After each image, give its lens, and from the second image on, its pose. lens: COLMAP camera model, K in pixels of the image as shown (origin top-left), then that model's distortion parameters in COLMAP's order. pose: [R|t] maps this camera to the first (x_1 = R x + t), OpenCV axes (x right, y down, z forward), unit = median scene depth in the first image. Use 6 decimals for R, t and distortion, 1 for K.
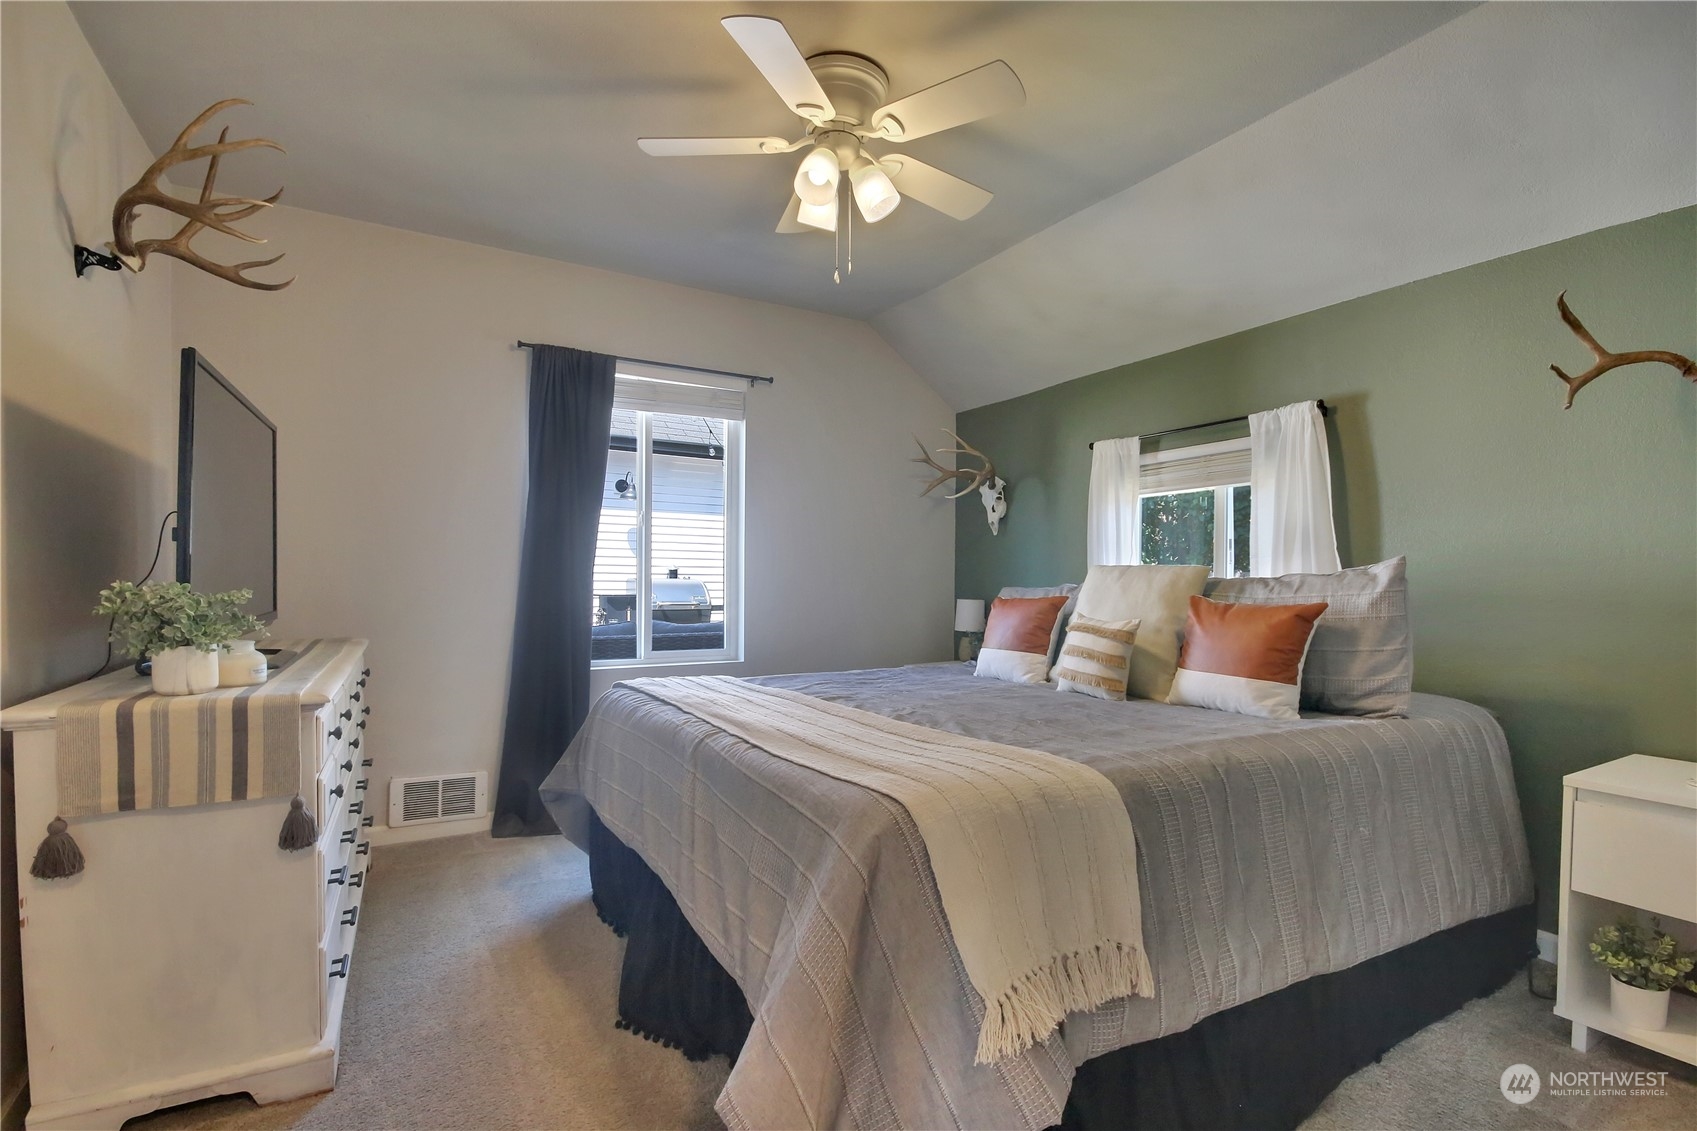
lens RADIAL K [[784.9, 0, 858.7], [0, 784.9, 587.7], [0, 0, 1]] dist [0.003431, -0.004619]
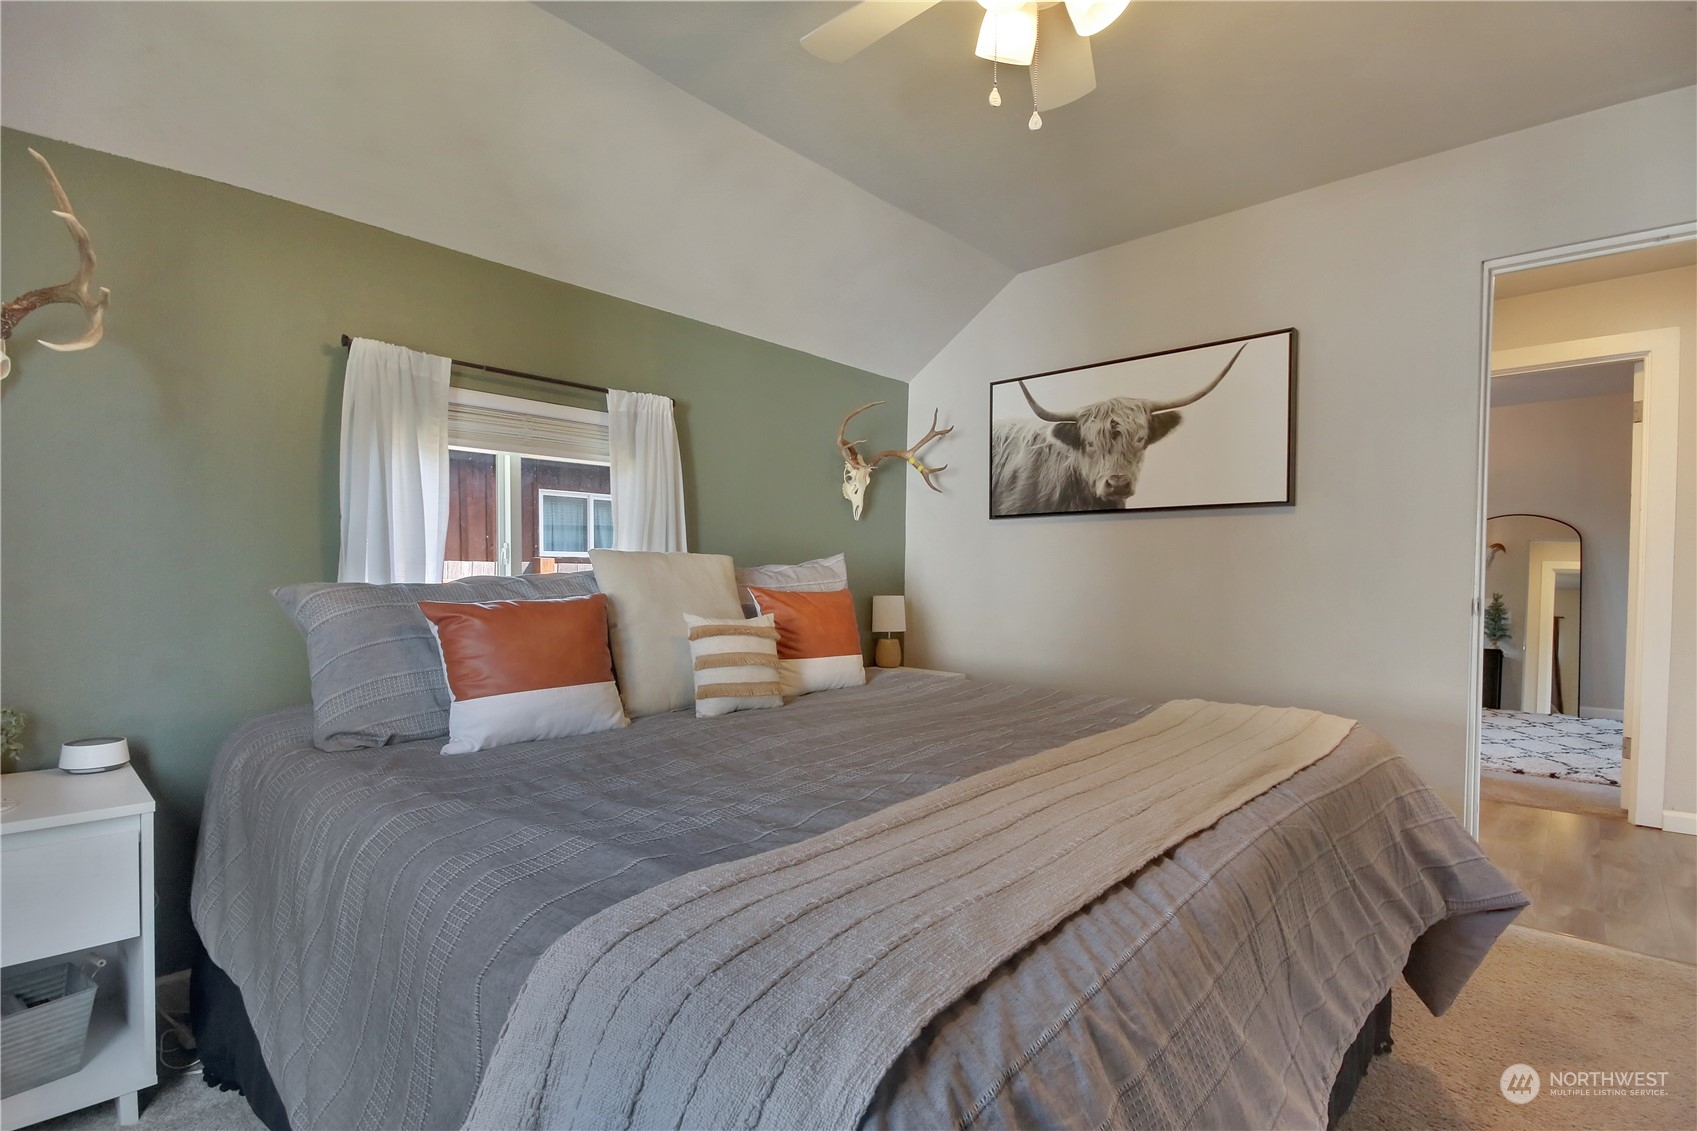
lens RADIAL K [[784.9, 0, 858.7], [0, 784.9, 587.7], [0, 0, 1]] dist [0.003431, -0.004619]
pose [[-0.314911, -0.037558, 0.948378, -0.495943], [0.007396, 0.999089, 0.042022, -0.019316], [-0.949093, 0.020247, -0.314346, 1.010534]]
